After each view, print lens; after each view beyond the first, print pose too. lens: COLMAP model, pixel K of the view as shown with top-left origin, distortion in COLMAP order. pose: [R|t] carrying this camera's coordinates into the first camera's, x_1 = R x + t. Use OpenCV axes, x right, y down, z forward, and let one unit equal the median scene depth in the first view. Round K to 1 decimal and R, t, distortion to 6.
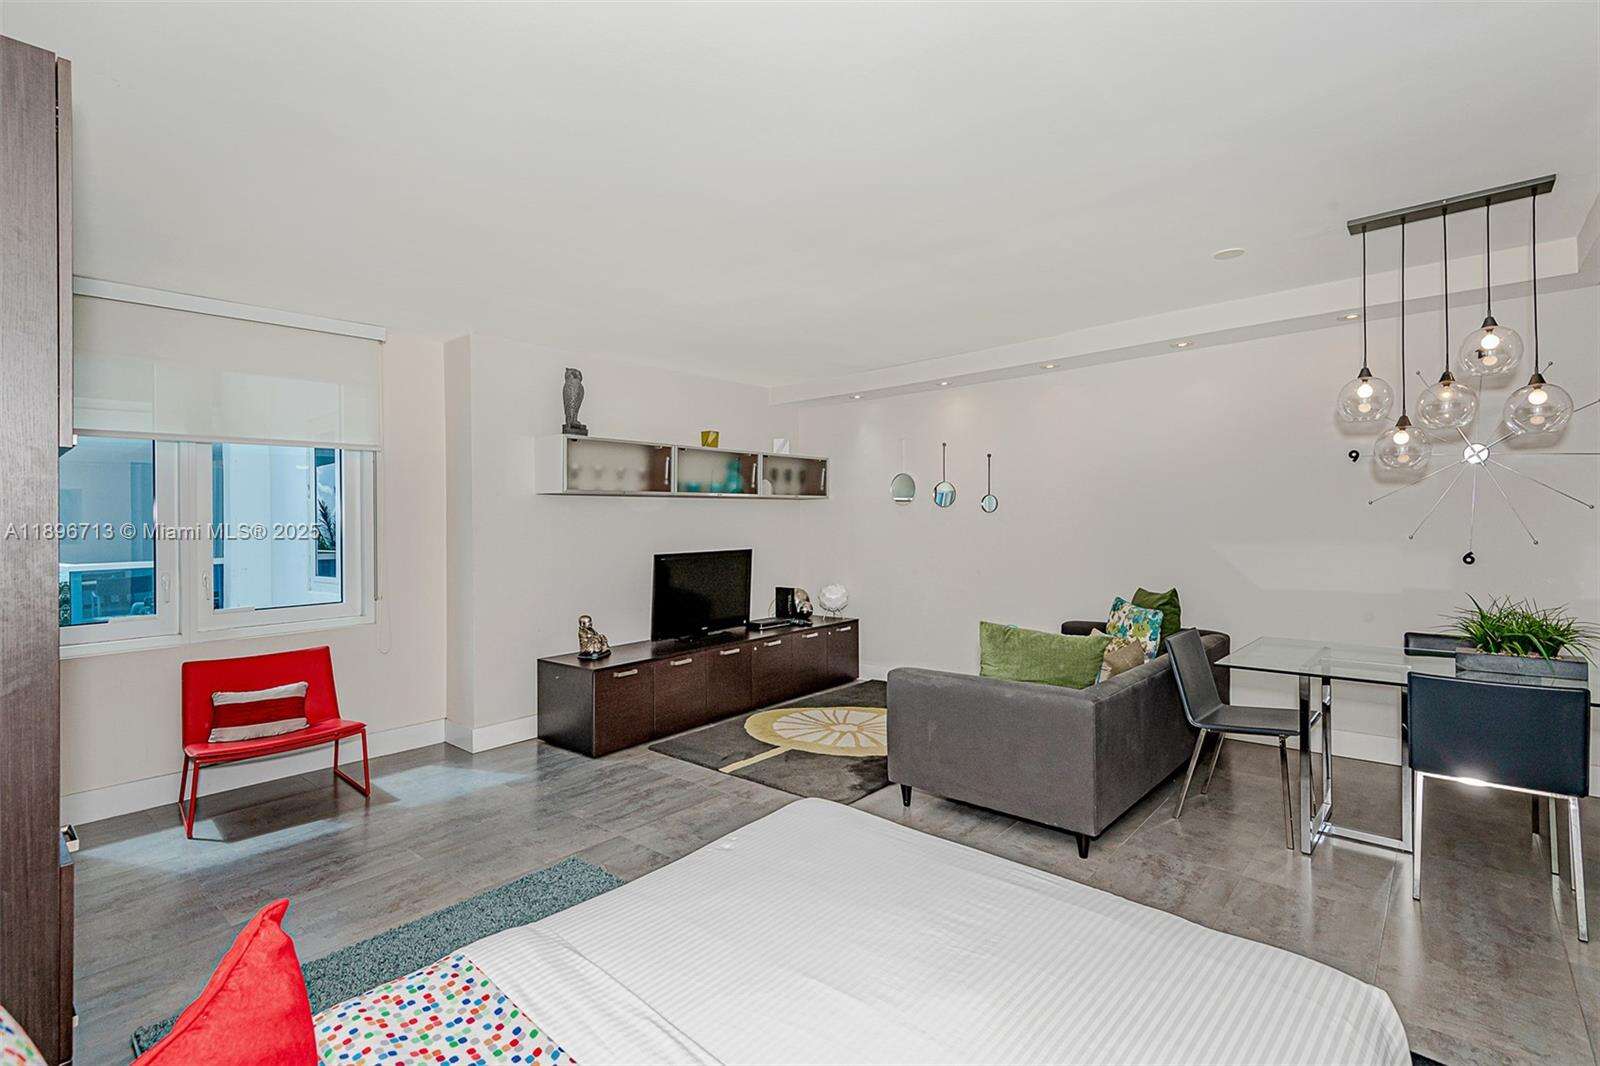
lens RADIAL K [[768.0, 0, 800.0], [0, 768.0, 533.0], [0, 0, 1]] dist [0.025855, -0.000171]
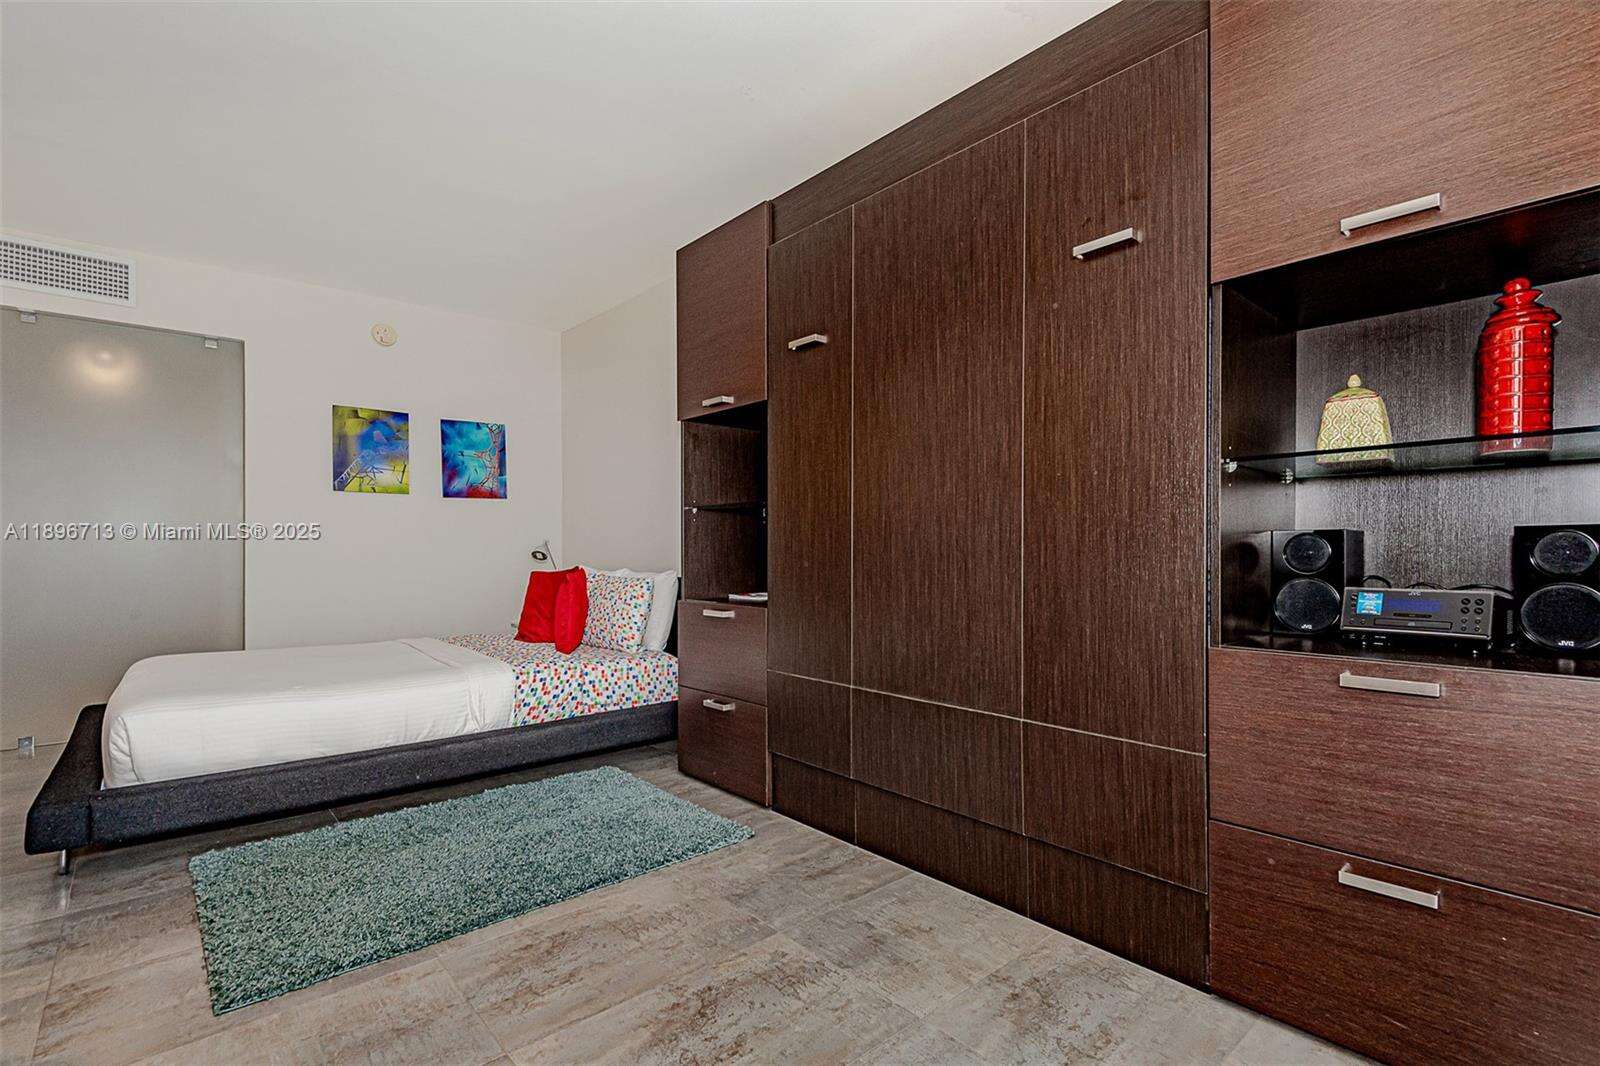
lens RADIAL K [[727.8, 0, 837.8], [0, 727.8, 560.9], [0, 0, 1]] dist [0.000840, -0.000587]
pose [[-0.991511, 0.011289, 0.129530, -0.455969], [0.014862, 0.999534, 0.026649, 0.068427], [-0.129169, 0.028348, -0.991217, 0.851415]]
